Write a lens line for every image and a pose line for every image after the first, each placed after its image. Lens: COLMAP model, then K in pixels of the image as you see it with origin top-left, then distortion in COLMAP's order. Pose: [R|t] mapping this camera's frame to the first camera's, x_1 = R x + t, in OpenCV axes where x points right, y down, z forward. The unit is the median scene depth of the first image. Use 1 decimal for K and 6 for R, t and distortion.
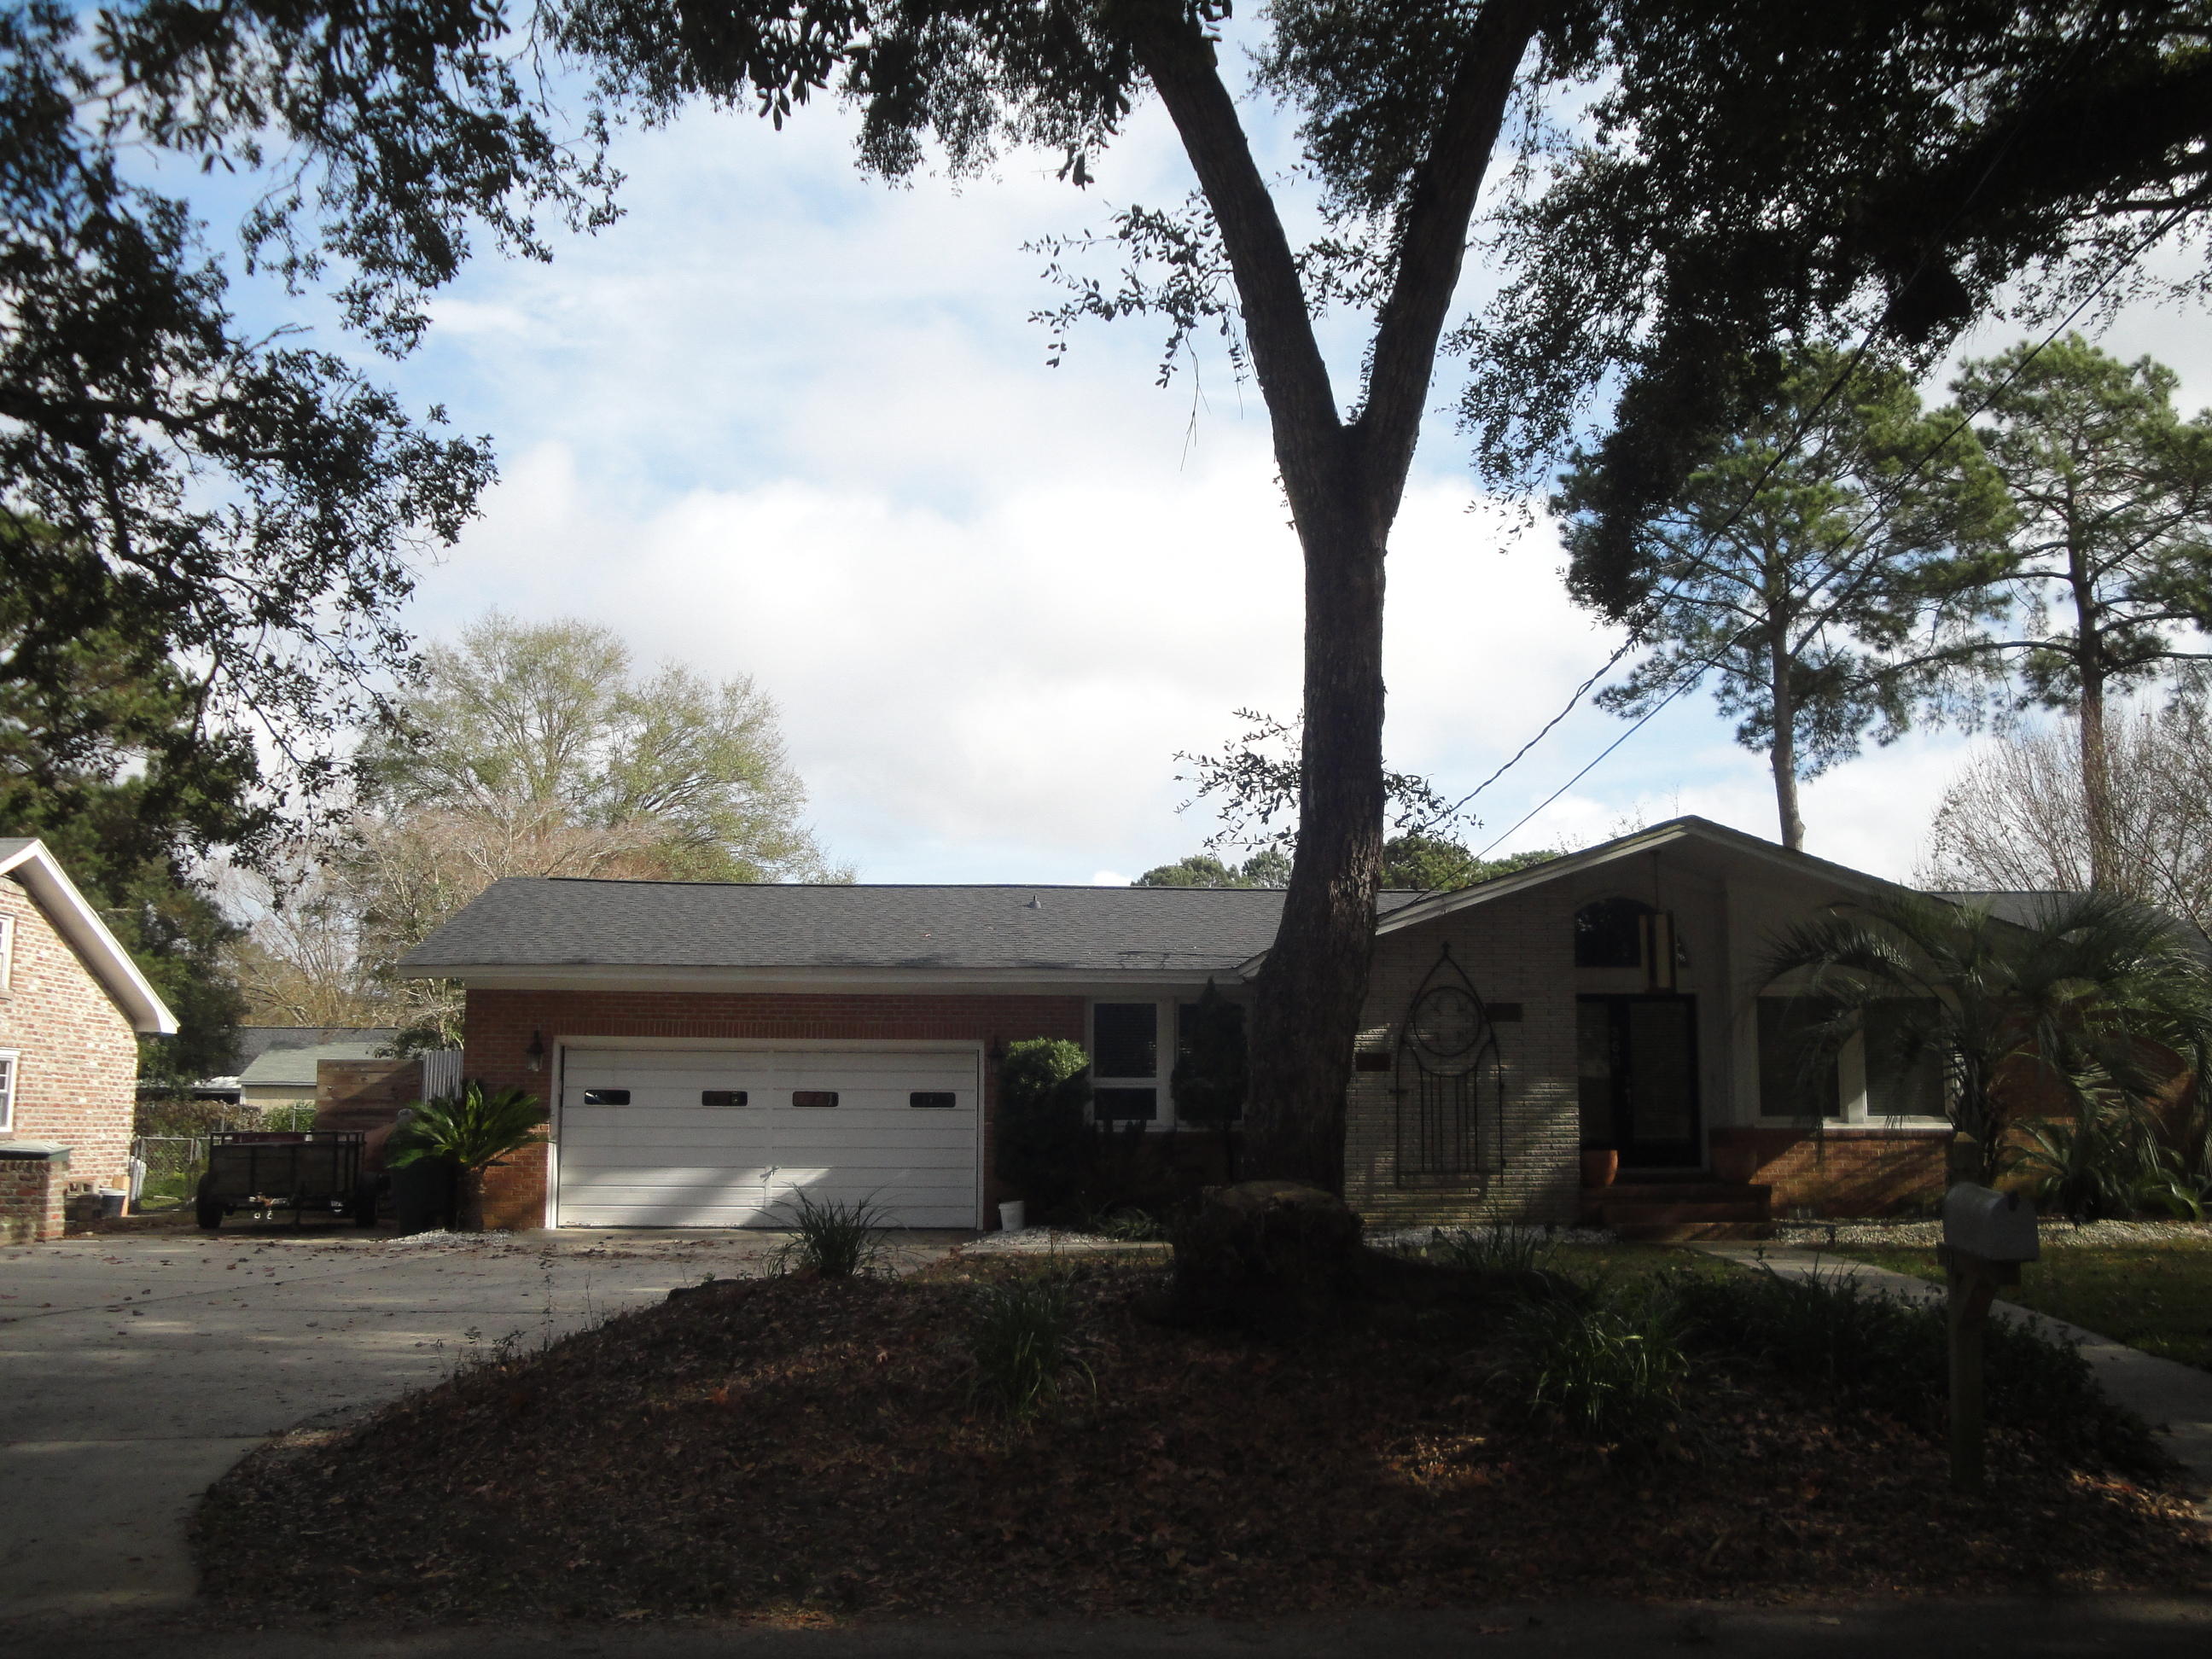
lens RADIAL K [[2077.9, 0, 1142.1], [0, 2077.9, 837.8], [0, 0, 1]] dist [-0.110880, 0.202377]
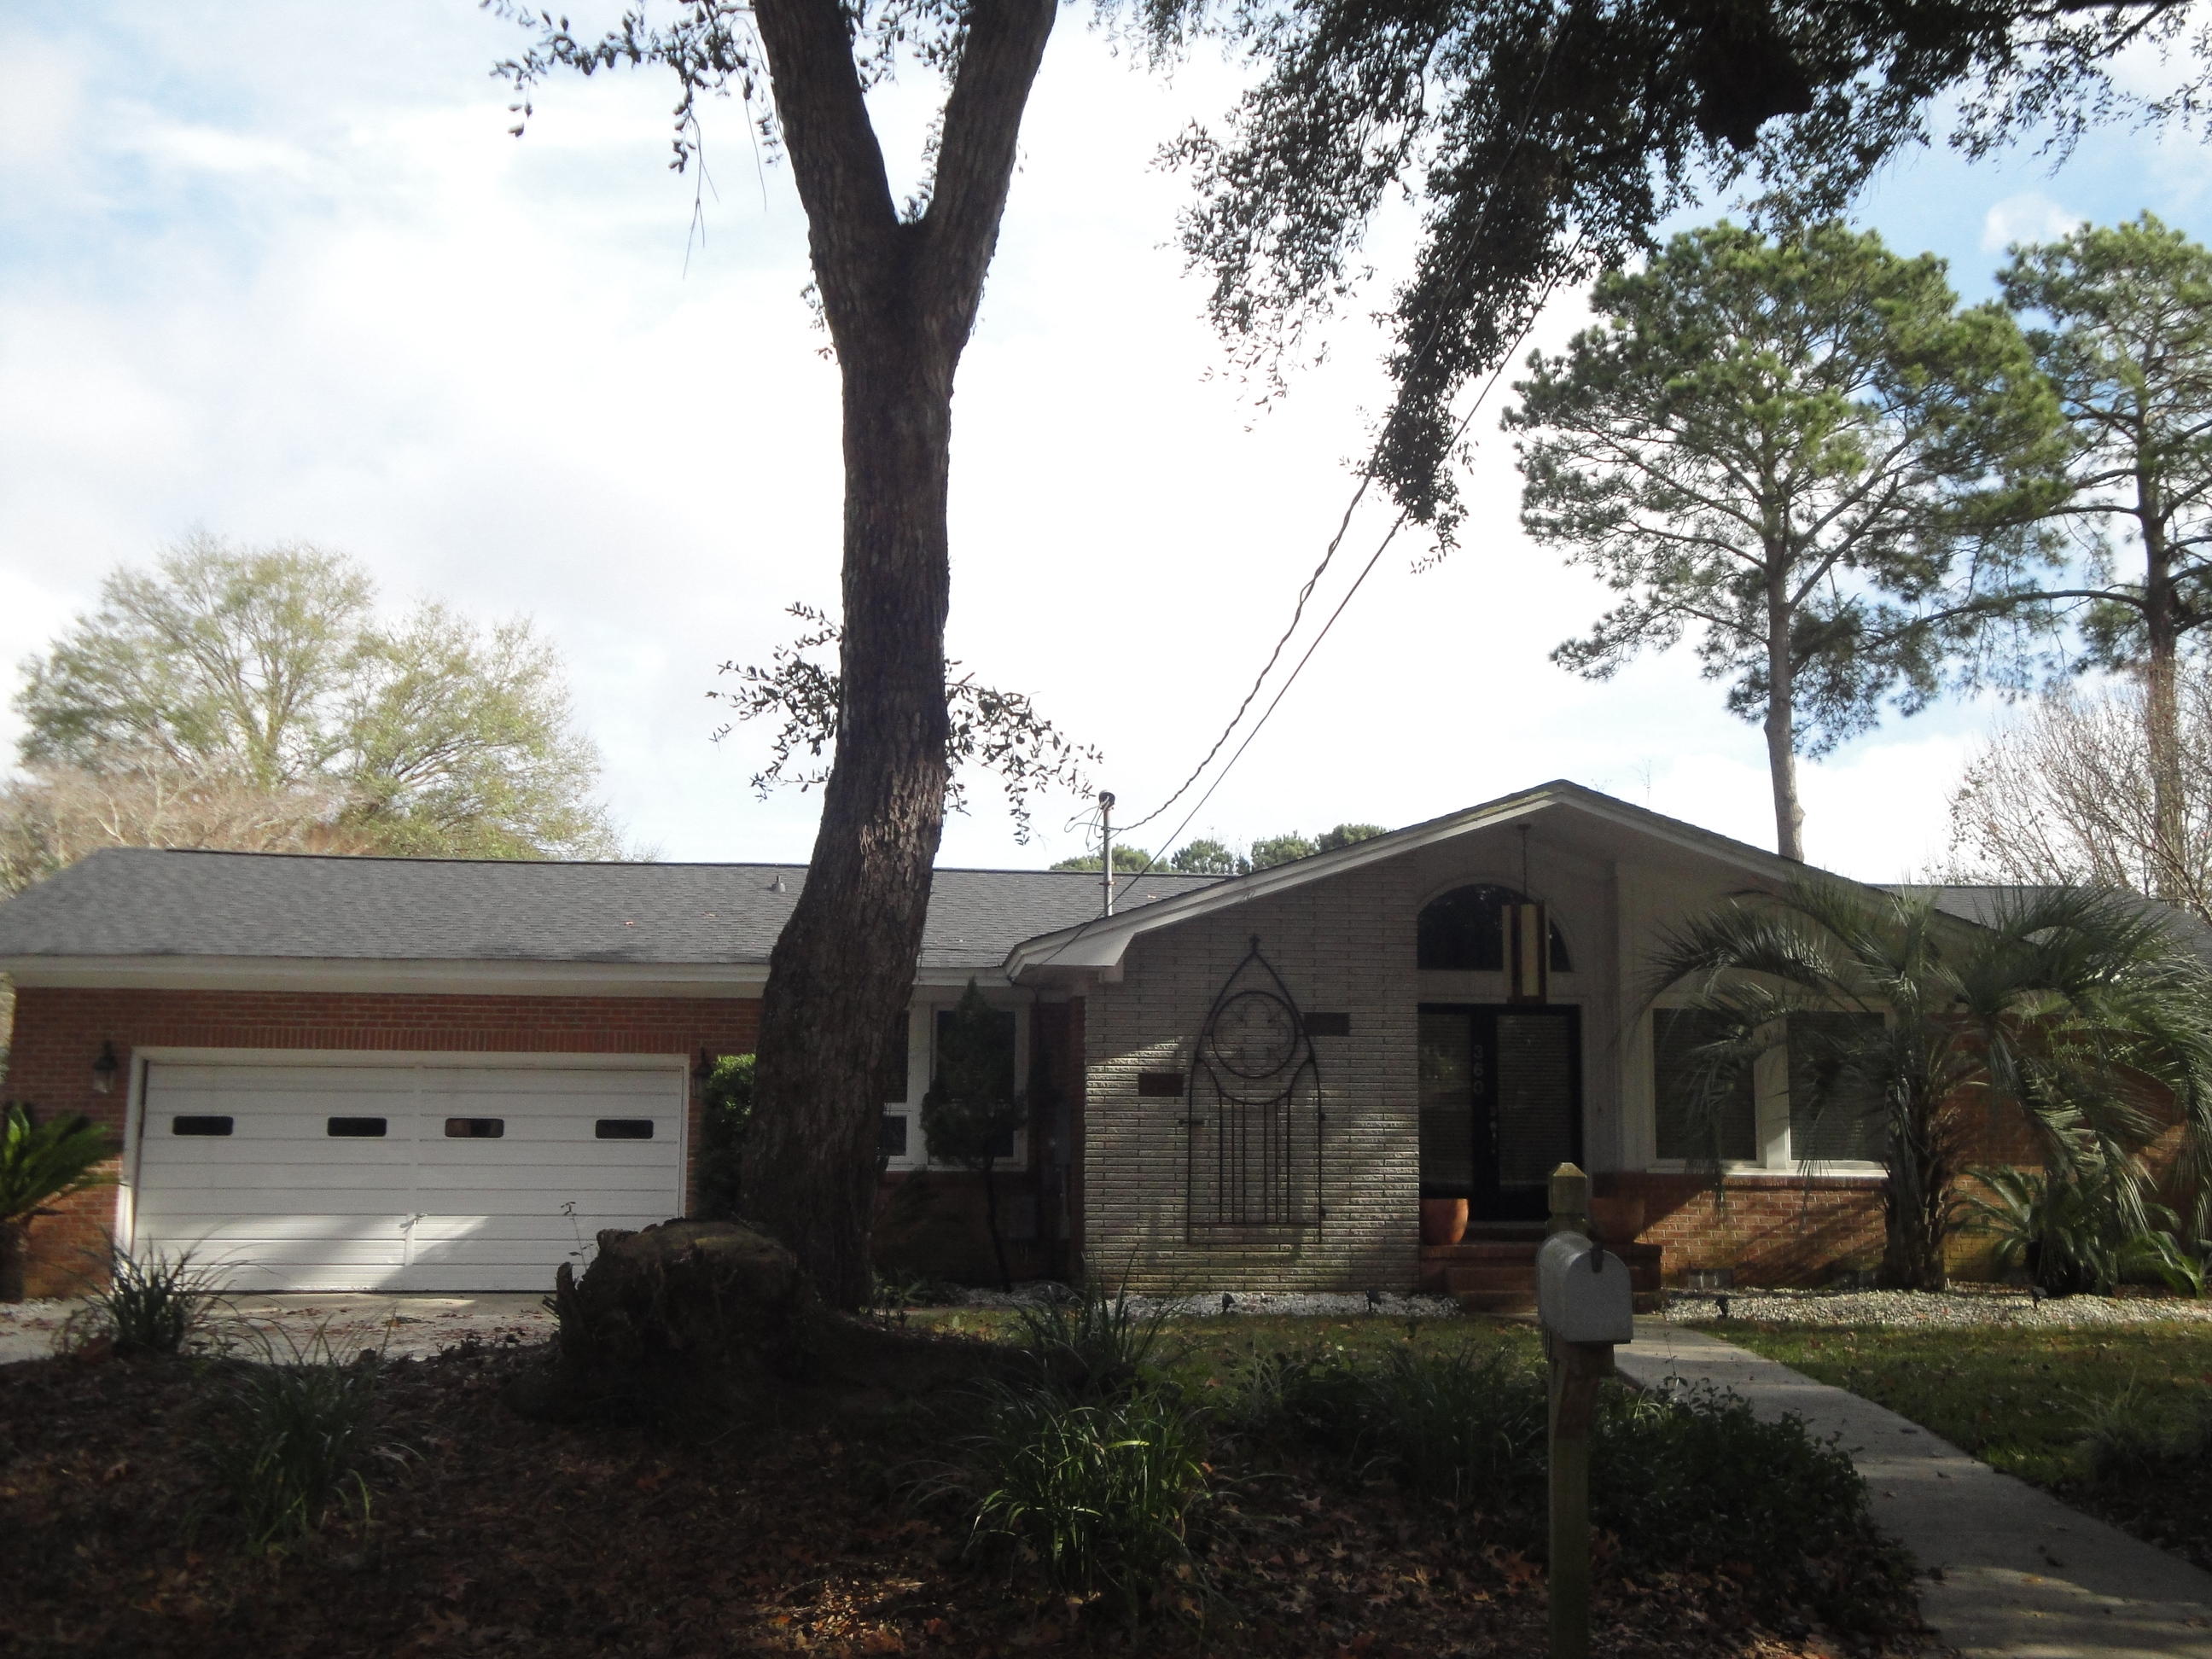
lens RADIAL K [[2476.3, 0, 1153.5], [0, 2476.3, 820.3], [0, 0, 1]] dist [-0.028058, 0.254686]
pose [[0.999491, 0.010656, 0.030069, 0.072778], [-0.010554, 0.999938, -0.003523, 0.008984], [-0.030105, 0.003204, 0.999542, 0.043247]]
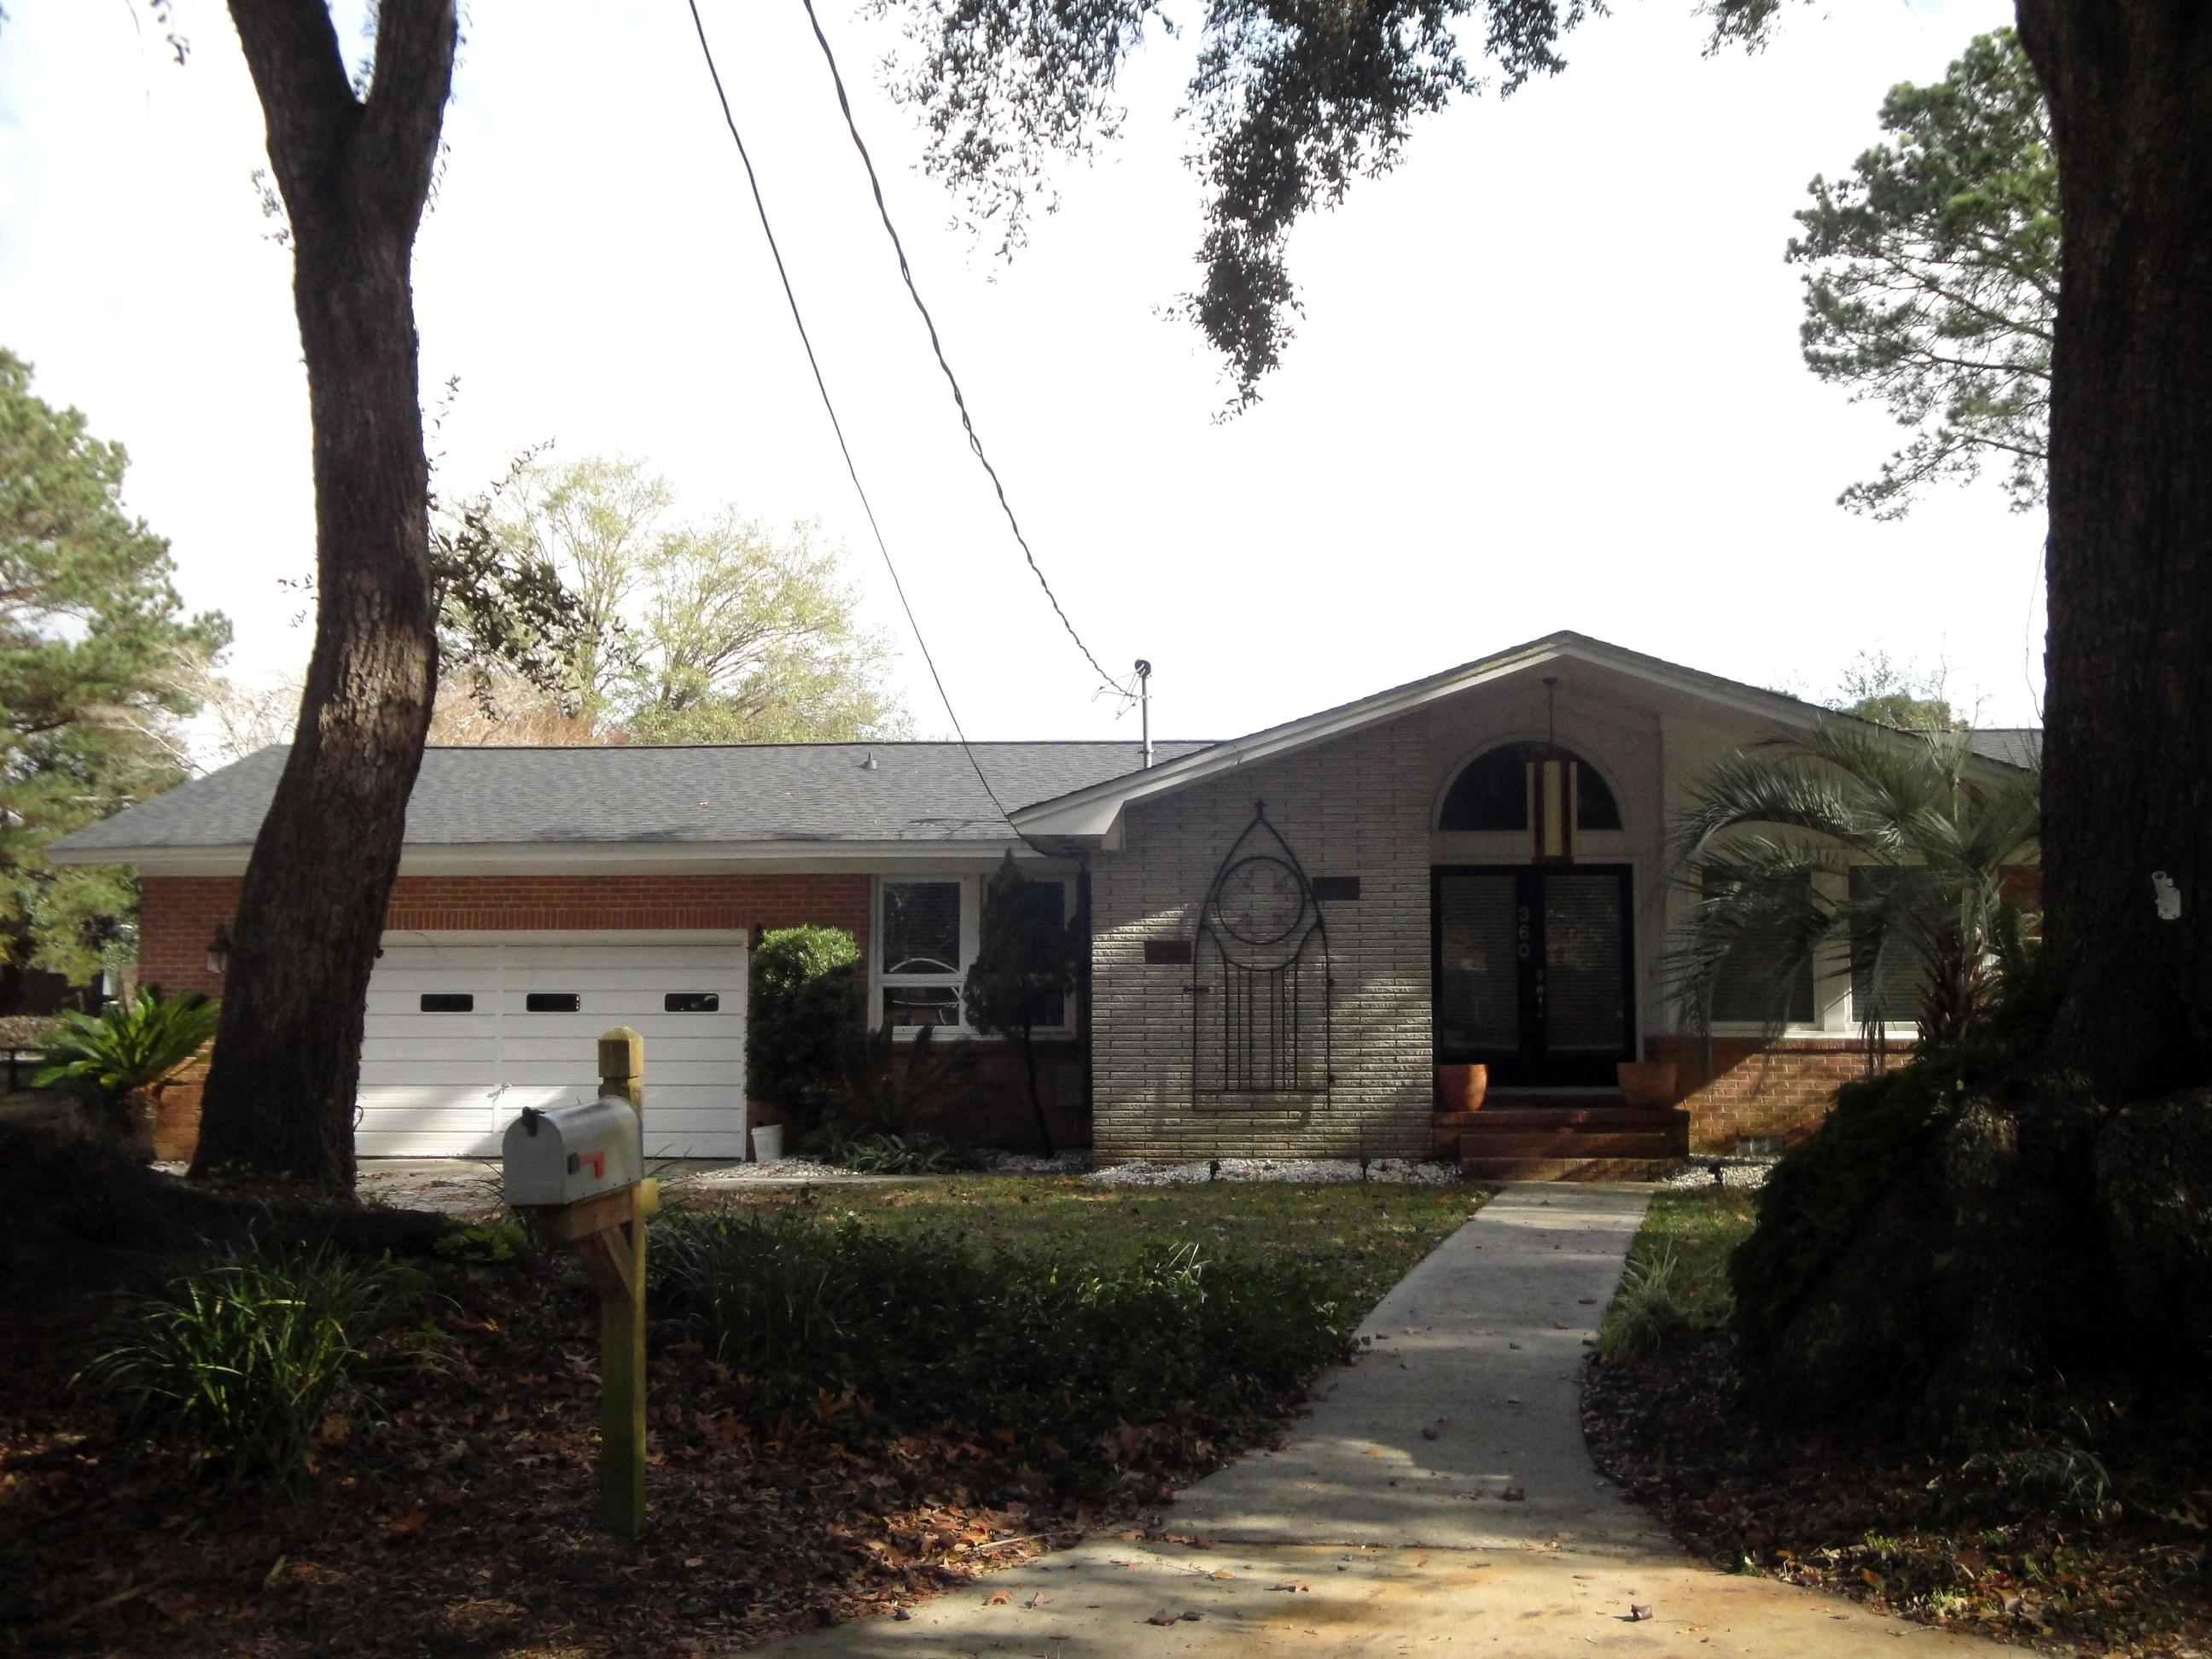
lens RADIAL K [[2476.3, 0, 1153.5], [0, 2476.3, 820.3], [0, 0, 1]] dist [-0.028058, 0.254686]
pose [[0.988865, -0.014598, -0.148094, 0.228122], [0.021827, 0.998642, 0.047307, 0.011604], [0.147203, -0.050012, 0.987841, 0.059132]]
